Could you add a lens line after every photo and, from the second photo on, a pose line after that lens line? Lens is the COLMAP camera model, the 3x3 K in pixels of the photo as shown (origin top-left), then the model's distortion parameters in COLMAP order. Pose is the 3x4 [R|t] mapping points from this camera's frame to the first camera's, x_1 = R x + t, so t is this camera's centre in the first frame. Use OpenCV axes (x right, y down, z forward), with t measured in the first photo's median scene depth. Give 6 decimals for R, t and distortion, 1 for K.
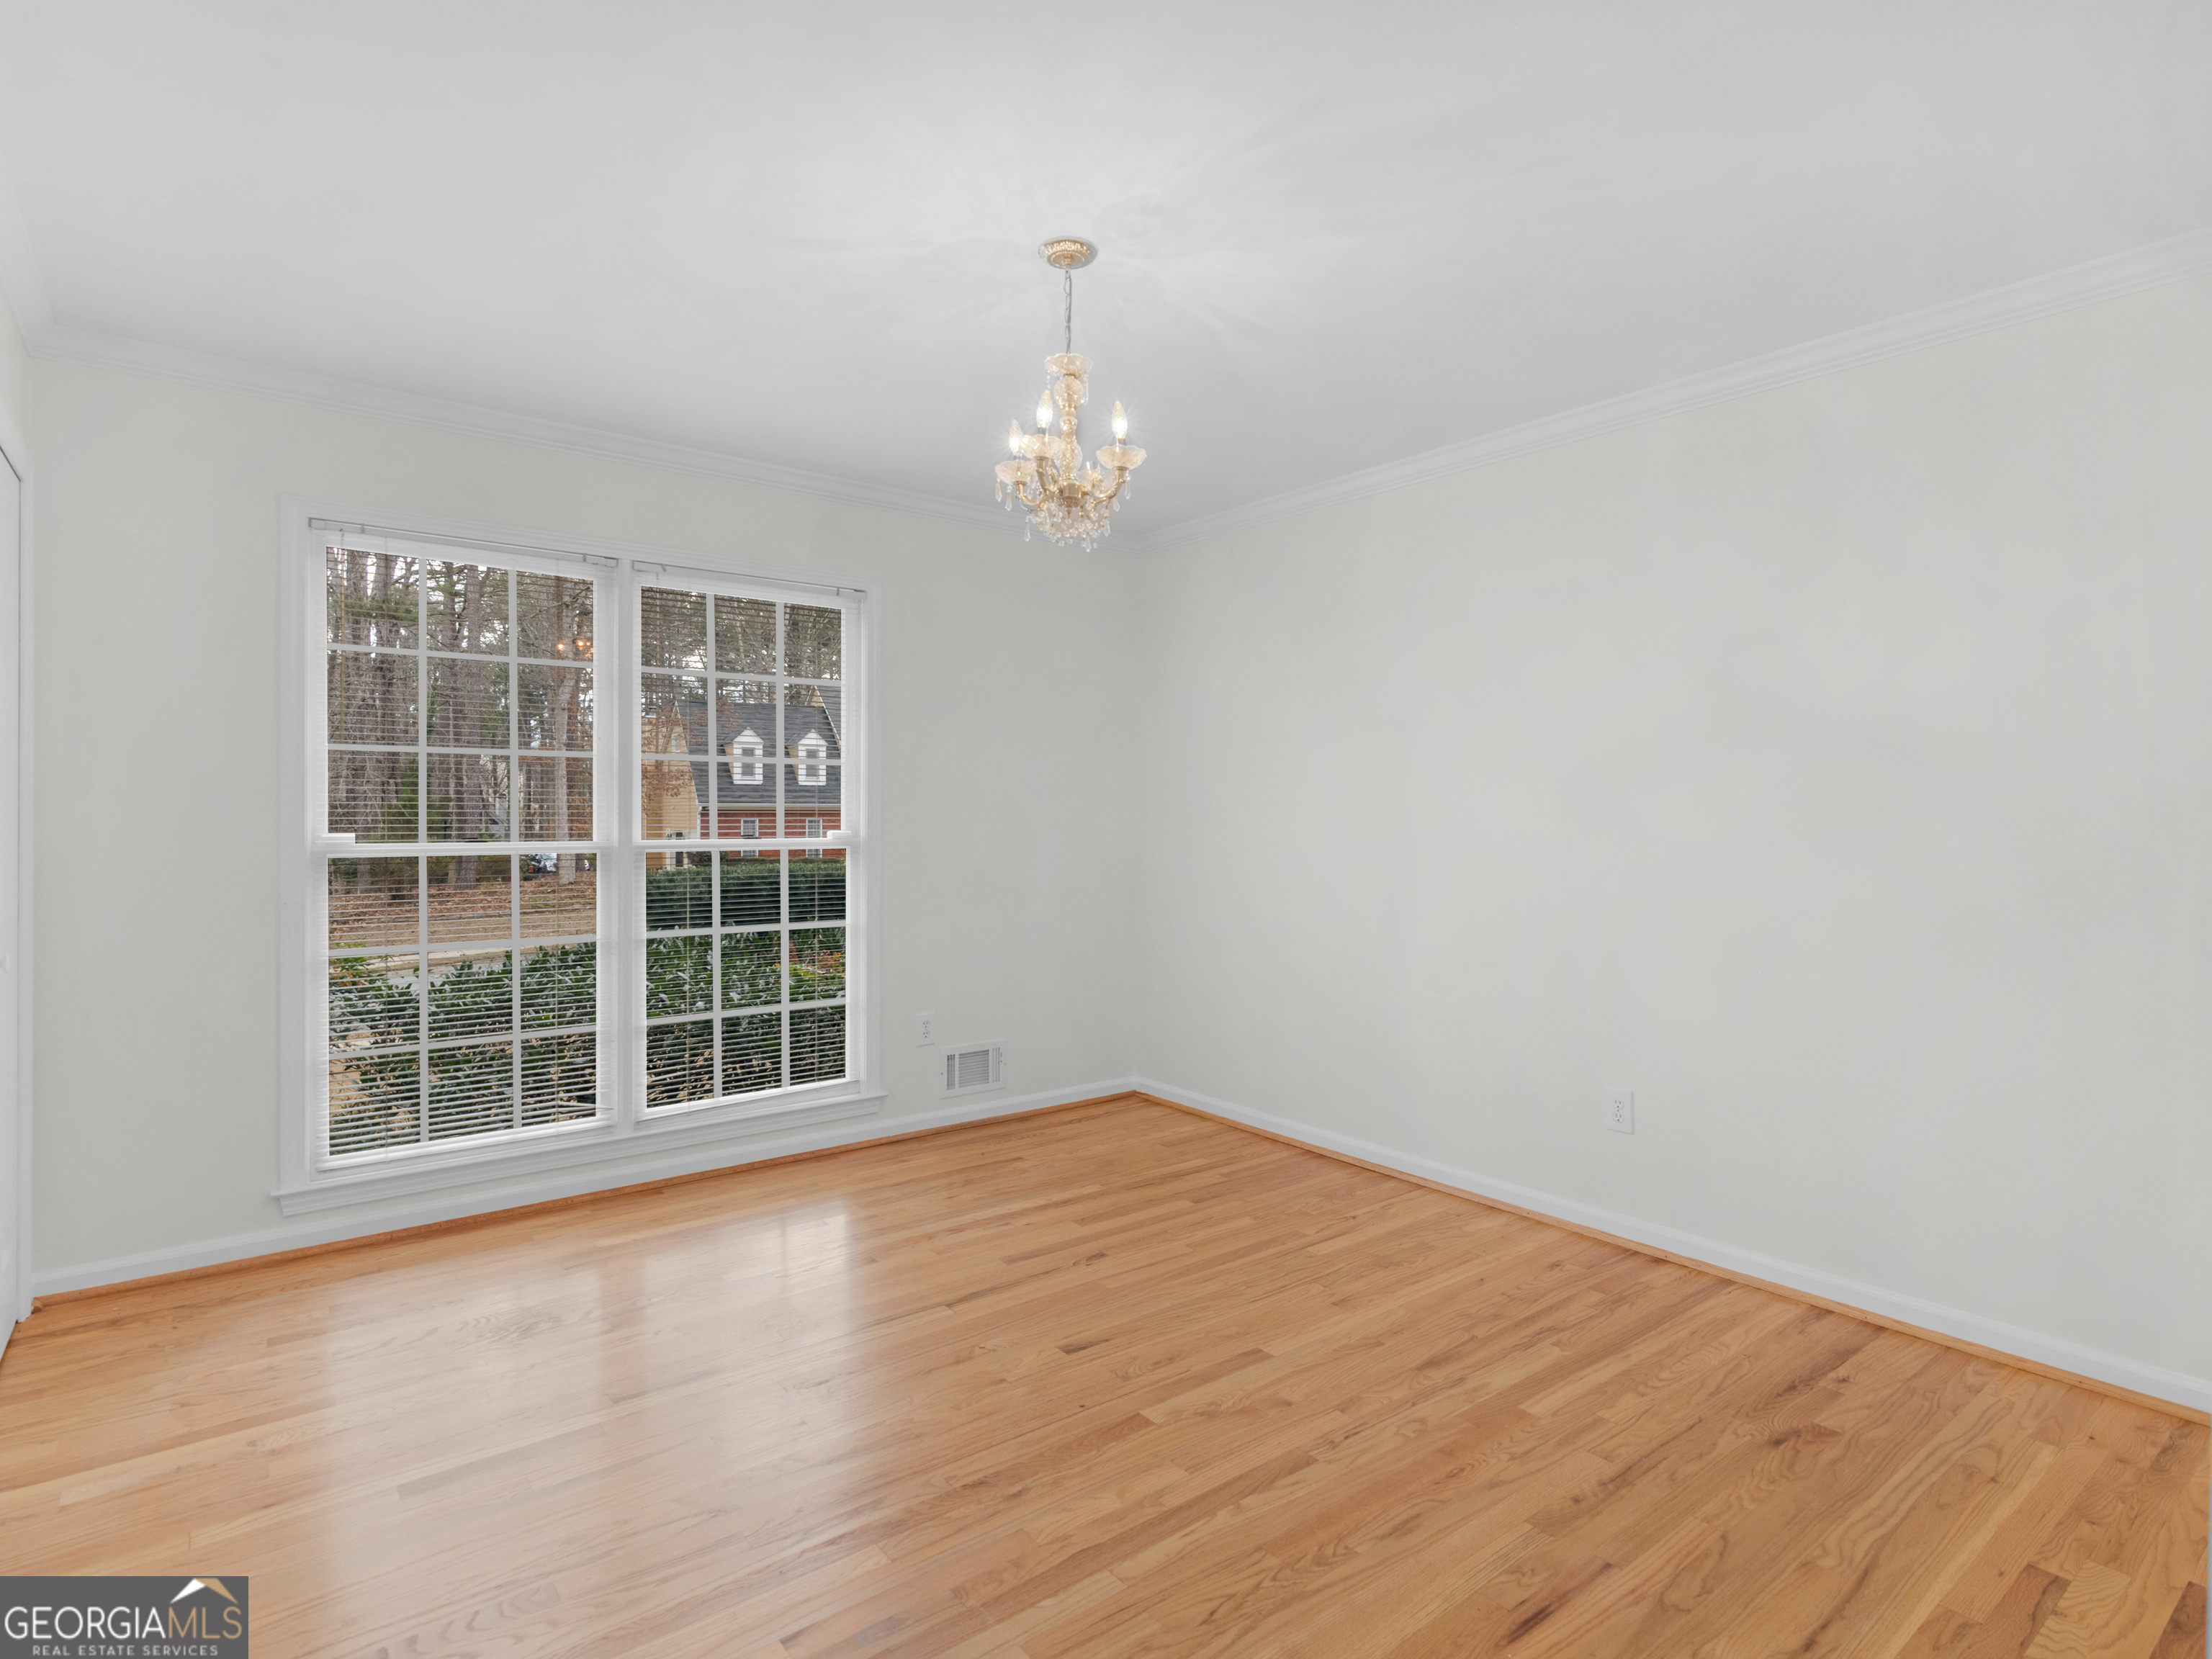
lens RADIAL K [[1126.3, 0, 1106.0], [0, 1126.3, 829.5], [0, 0, 1]] dist [-0.000088, -0.001063]
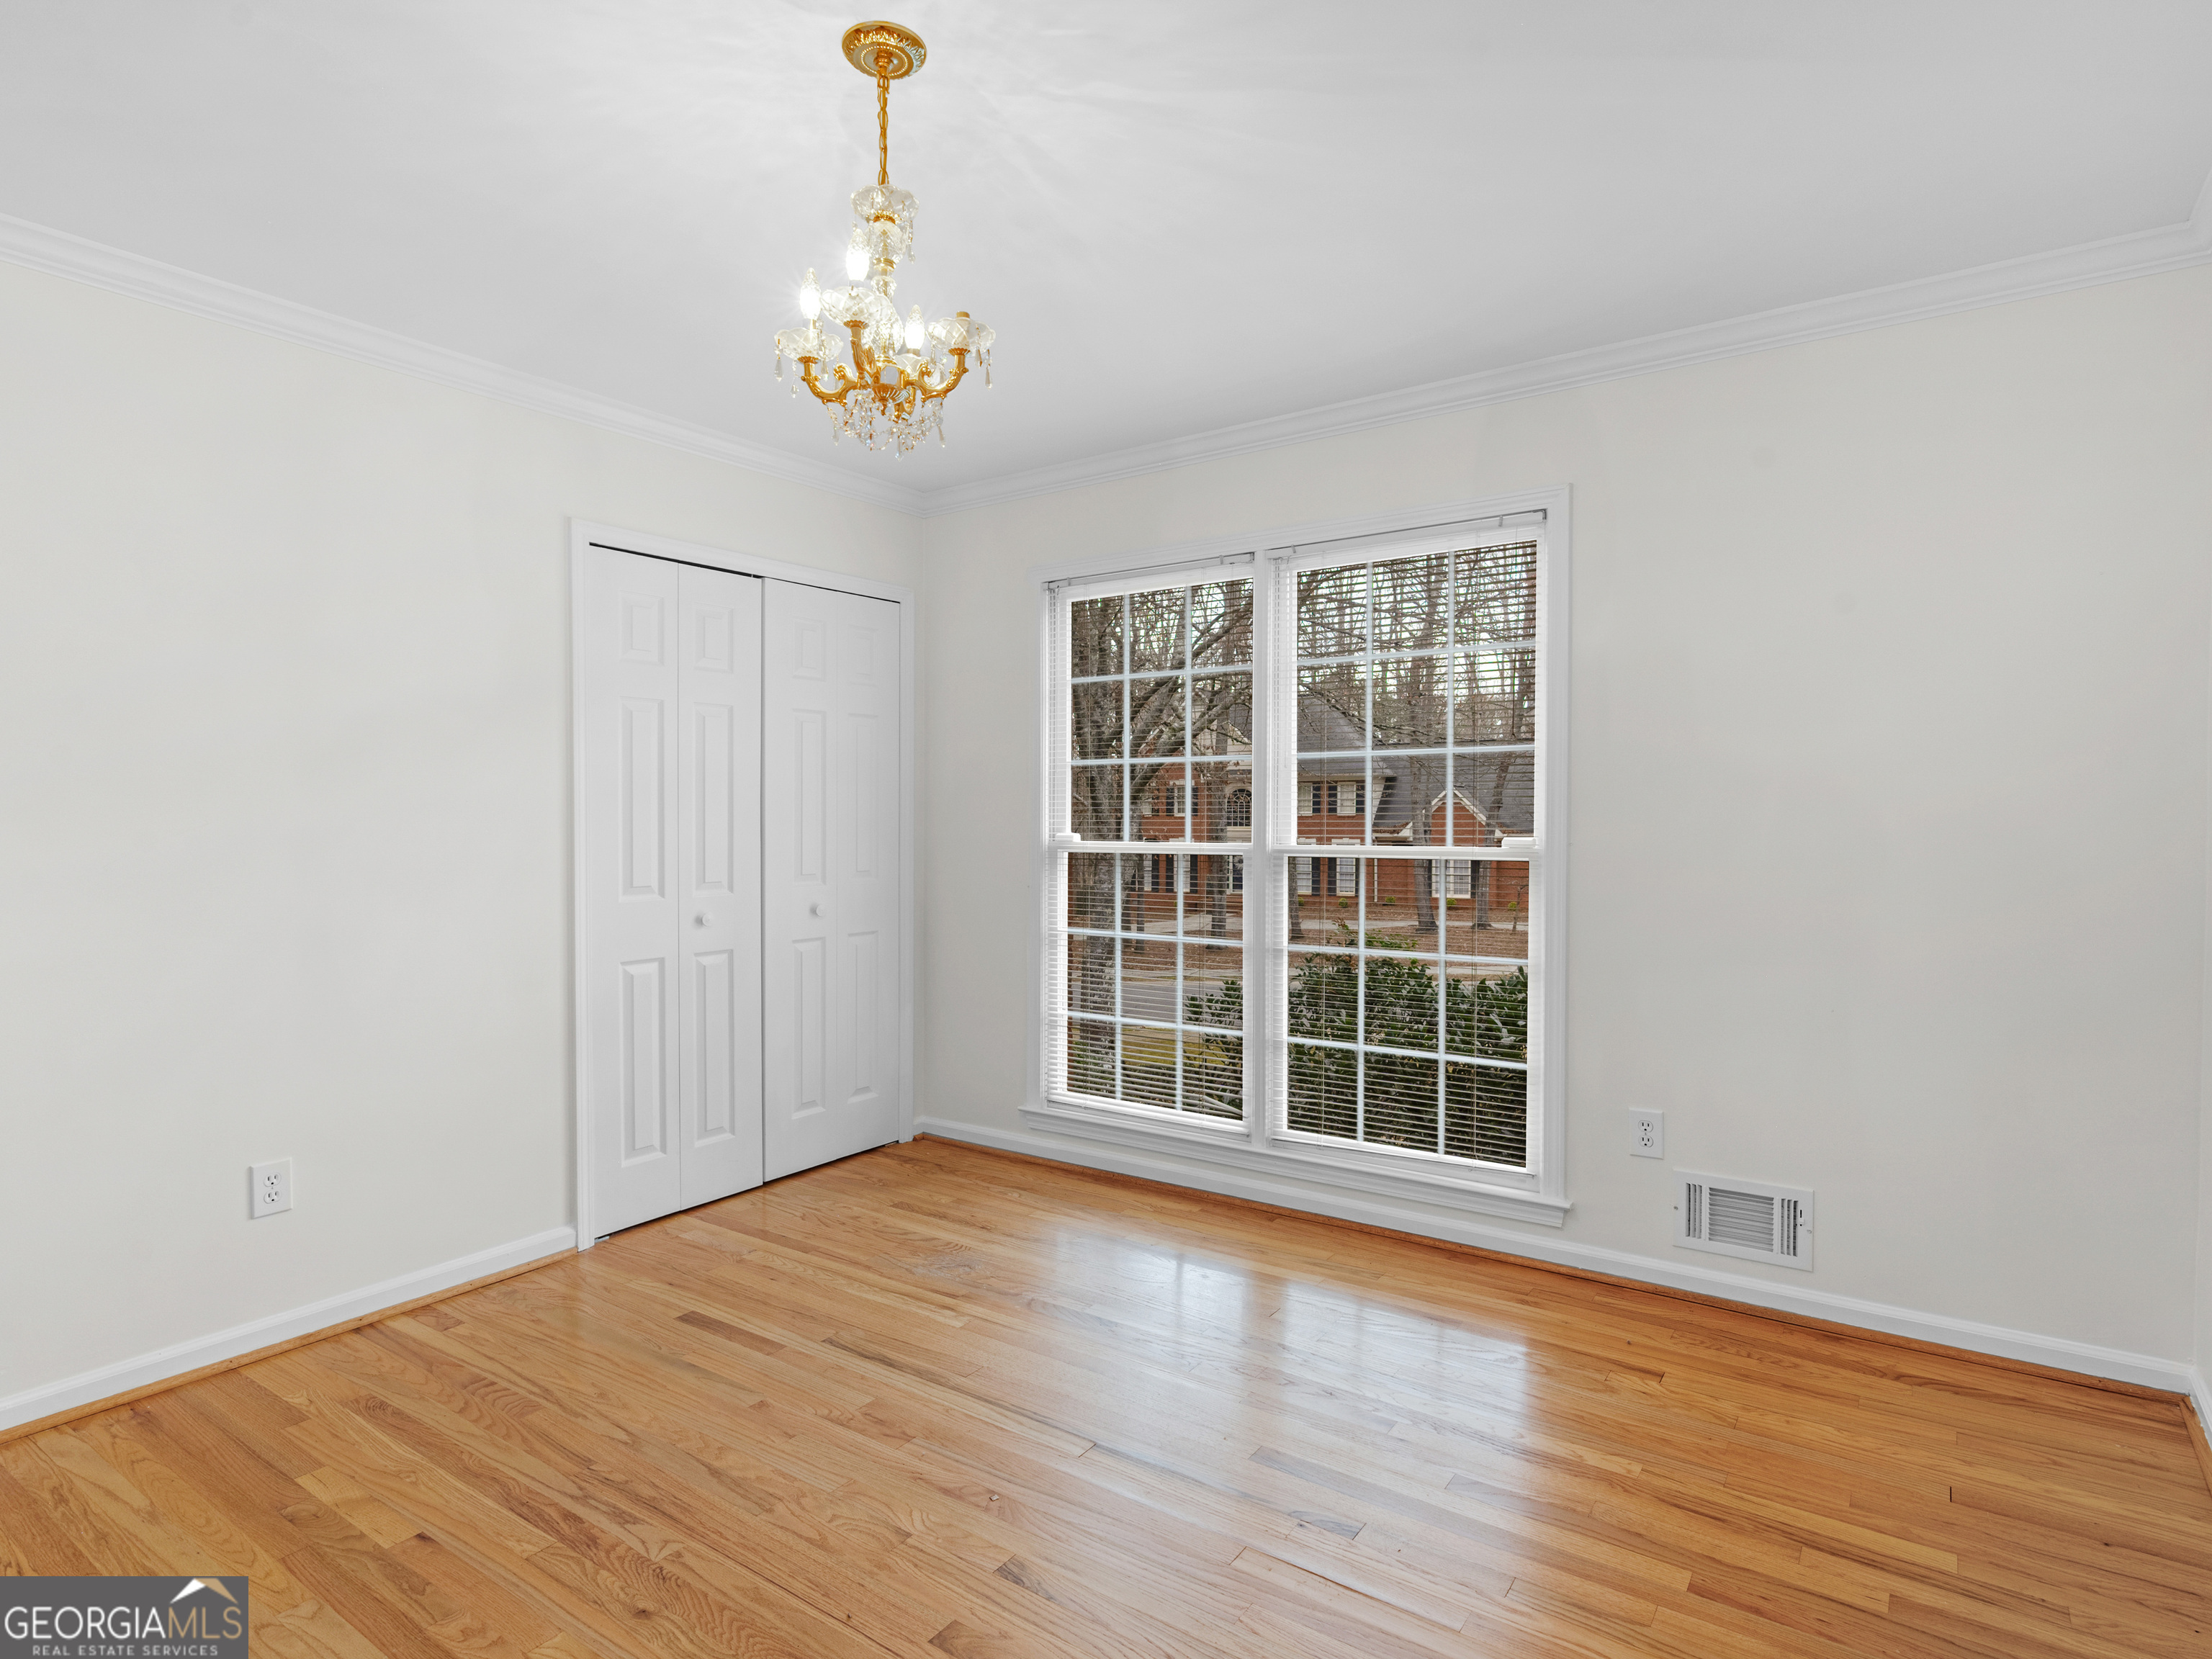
lens RADIAL K [[1126.3, 0, 1106.0], [0, 1126.3, 829.5], [0, 0, 1]] dist [-0.000088, -0.001063]
pose [[0.318122, 0.005017, -0.948037, 0.419928], [-0.013338, 0.999911, 0.000816, -0.001325], [0.947956, 0.012385, 0.318161, 0.532181]]
